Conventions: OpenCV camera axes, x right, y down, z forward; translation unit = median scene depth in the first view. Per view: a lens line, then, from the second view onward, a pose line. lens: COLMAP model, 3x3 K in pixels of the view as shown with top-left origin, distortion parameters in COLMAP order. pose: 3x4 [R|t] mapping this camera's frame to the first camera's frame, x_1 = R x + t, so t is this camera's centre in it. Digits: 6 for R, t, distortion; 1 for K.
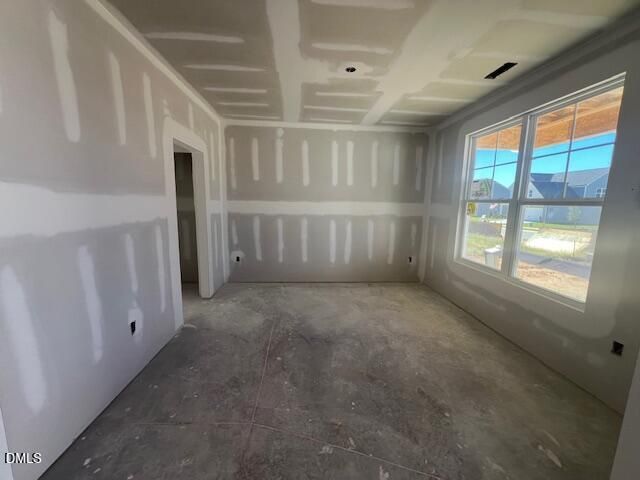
lens RADIAL K [[257.3, 0, 320.0], [0, 257.3, 240.0], [0, 0, 1]] dist [-0.001439, -0.000176]
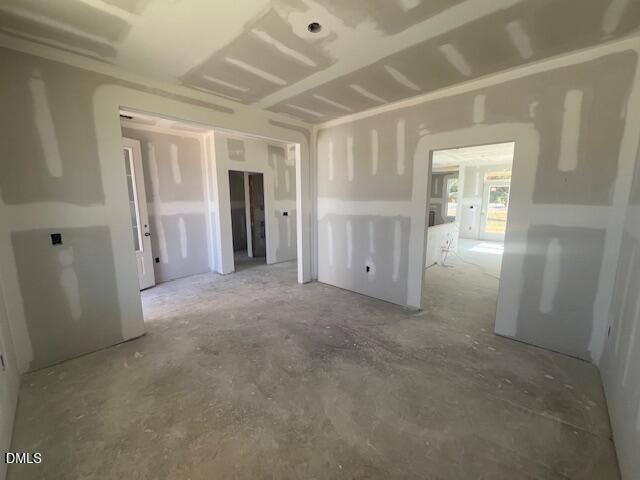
lens RADIAL K [[257.3, 0, 320.0], [0, 257.3, 240.0], [0, 0, 1]] dist [-0.001439, -0.000176]
pose [[-0.737879, 0.092588, -0.668552, 0.663316], [-0.111836, 0.960081, 0.256394, -0.267172], [0.665603, 0.263956, -0.698069, 1.698048]]
